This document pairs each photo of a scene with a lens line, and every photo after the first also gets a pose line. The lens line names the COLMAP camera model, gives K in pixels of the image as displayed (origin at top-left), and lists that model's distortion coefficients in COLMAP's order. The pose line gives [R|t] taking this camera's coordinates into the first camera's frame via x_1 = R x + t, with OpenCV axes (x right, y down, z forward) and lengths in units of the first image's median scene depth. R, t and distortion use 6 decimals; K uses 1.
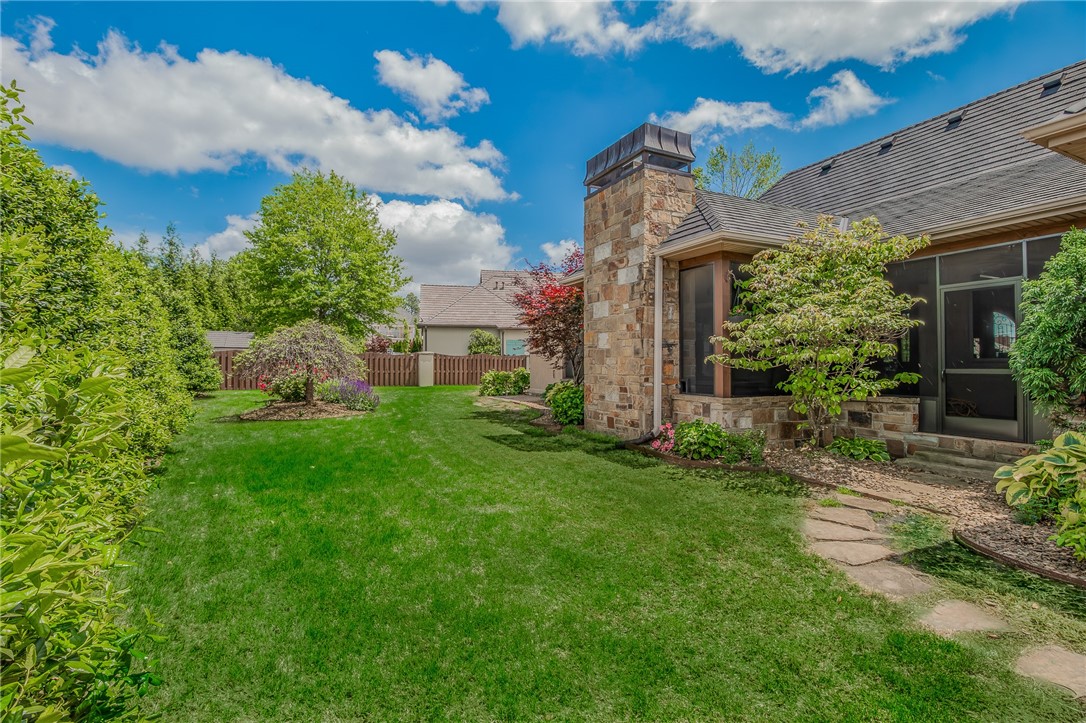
lens RADIAL K [[528.7, 0, 537.5], [0, 528.7, 352.7], [0, 0, 1]] dist [-0.010847, -0.002631]
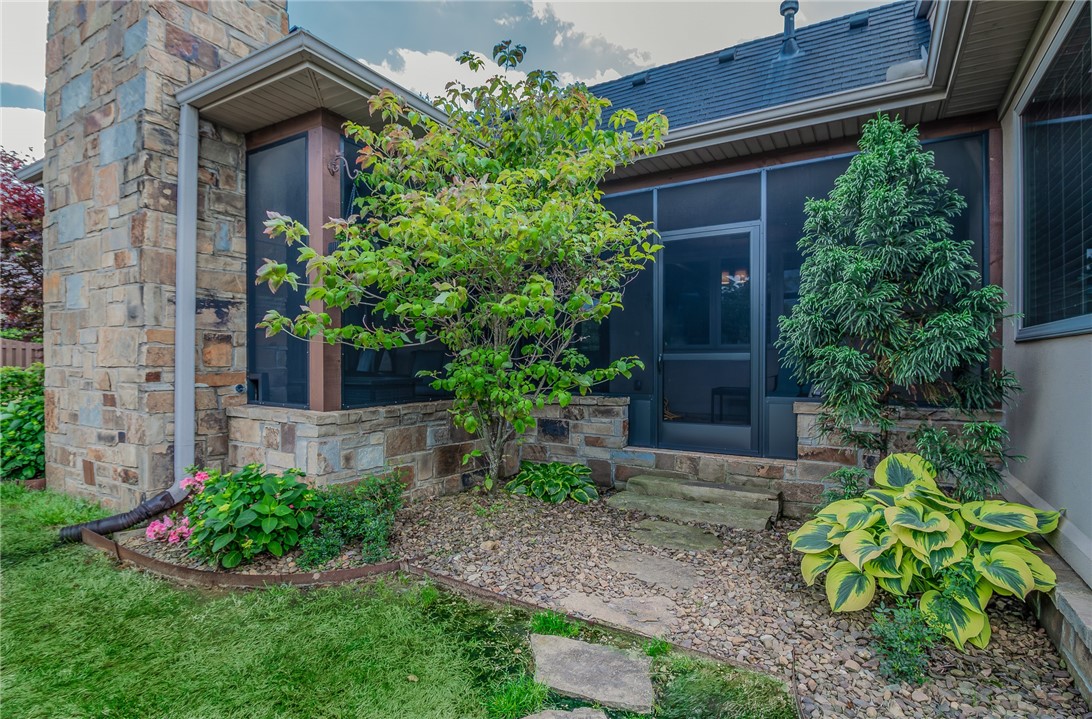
lens RADIAL K [[531.6, 0, 548.7], [0, 531.6, 359.7], [0, 0, 1]] dist [-0.010847, -0.002631]
pose [[0.835729, 0.000160, 0.549142, 0.245342], [-0.010109, 0.999835, 0.015093, 0.027409], [-0.549049, -0.018165, 0.835593, 0.455981]]
